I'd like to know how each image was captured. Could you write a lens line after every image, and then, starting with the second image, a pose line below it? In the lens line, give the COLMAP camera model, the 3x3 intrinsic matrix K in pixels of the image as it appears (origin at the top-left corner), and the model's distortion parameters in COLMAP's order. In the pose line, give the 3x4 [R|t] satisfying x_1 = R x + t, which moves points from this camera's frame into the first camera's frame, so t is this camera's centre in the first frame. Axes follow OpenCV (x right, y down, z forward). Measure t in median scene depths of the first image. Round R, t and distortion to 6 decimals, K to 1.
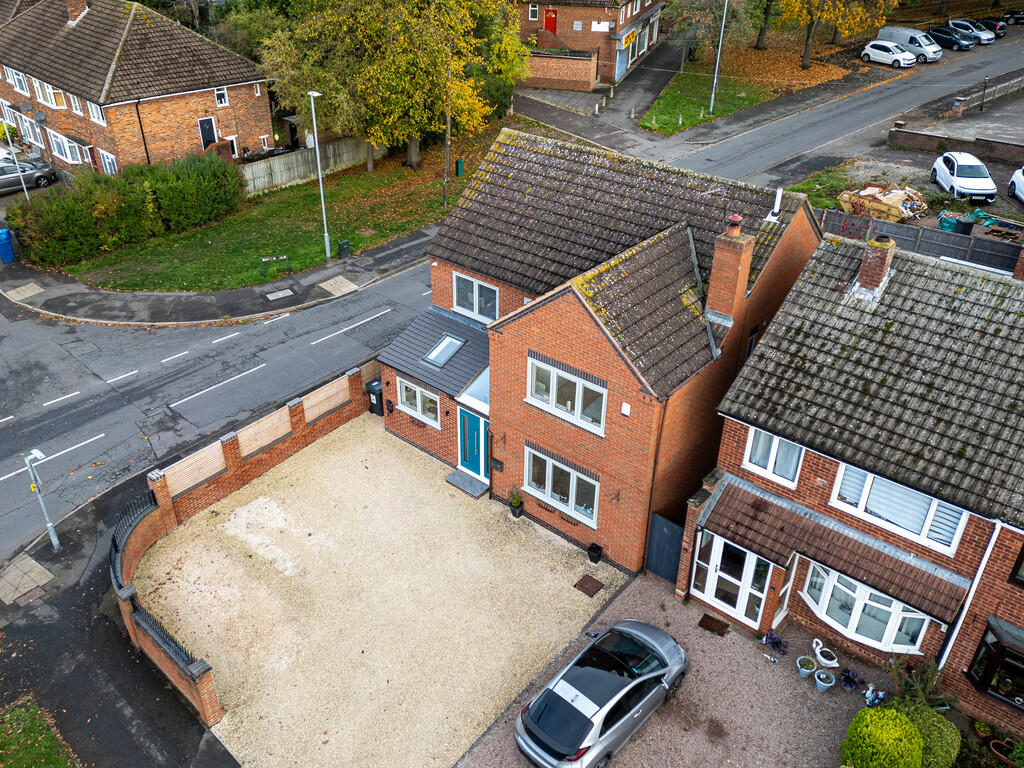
lens RADIAL K [[848.4, 0, 481.6], [0, 848.4, 382.0], [0, 0, 1]] dist [0.083299, -0.070430]
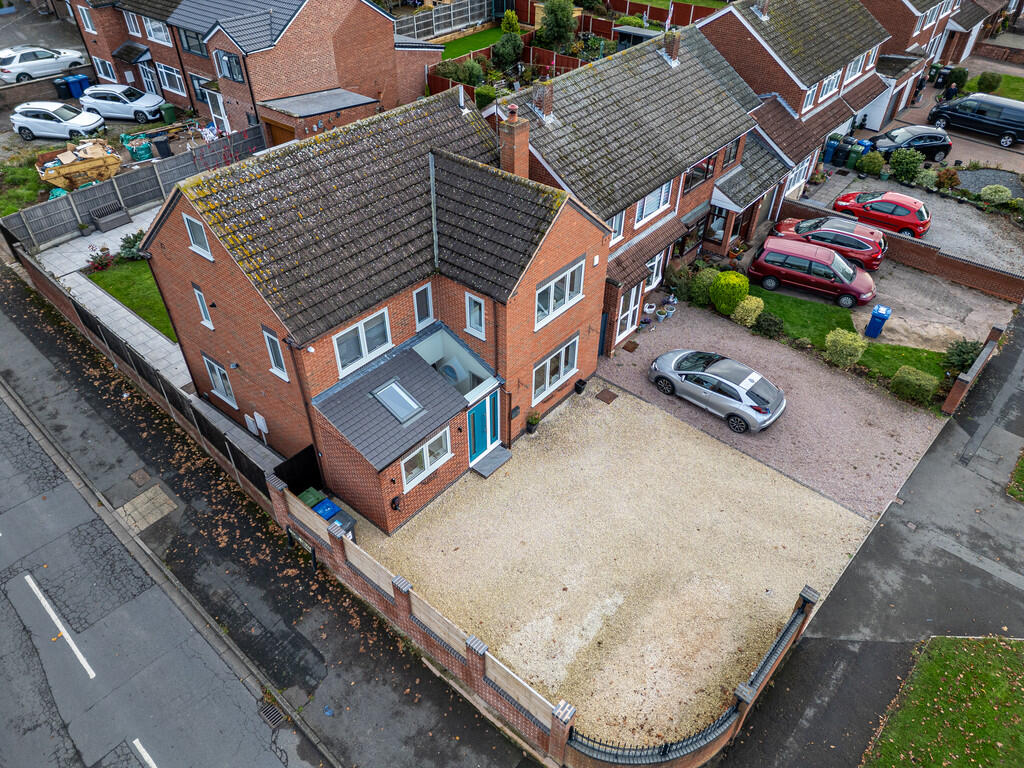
lens RADIAL K [[711.2, 0, 512.0], [0, 711.2, 384.0], [0, 0, 1]] dist [0.060188, -0.043890]
pose [[-0.032585, -0.632819, 0.773614, -0.806769], [0.516024, 0.652230, 0.555262, -0.527478], [-0.855954, 0.417297, 0.305297, 0.869100]]
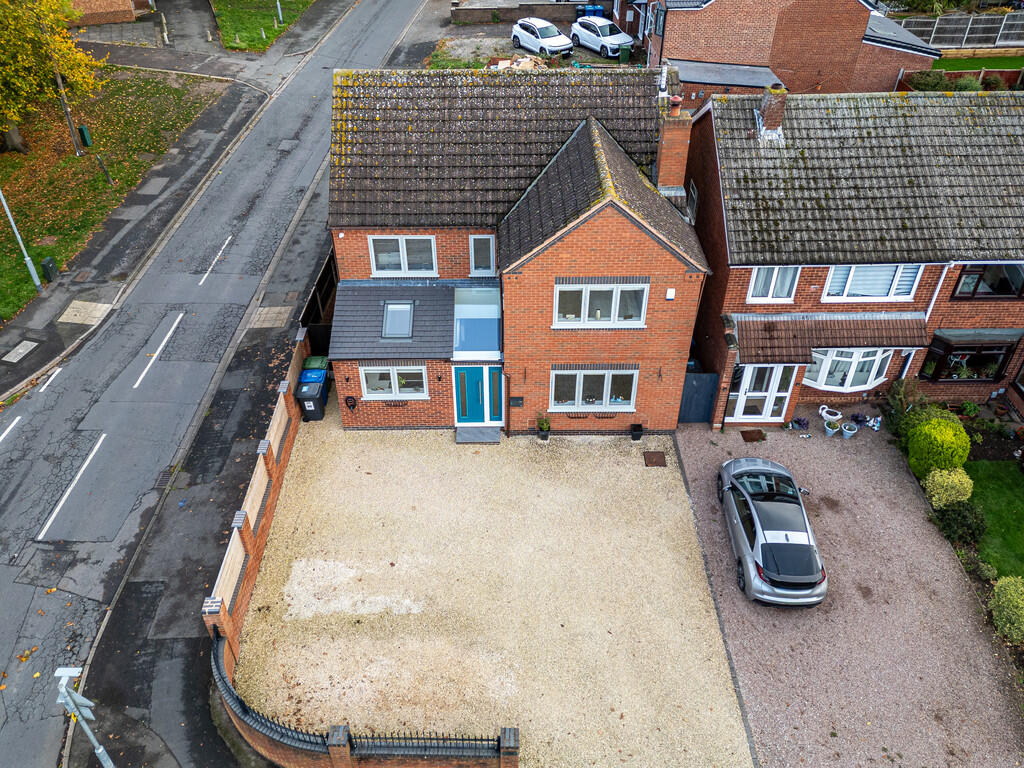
lens RADIAL K [[791.1, 0, 512.8], [0, 791.1, 351.3], [0, 0, 1]] dist [0.076372, -0.067749]
pose [[0.738529, -0.403714, 0.539991, -0.567390], [0.349005, 0.914168, 0.206137, -0.183908], [-0.576863, 0.036221, 0.816038, 0.293754]]
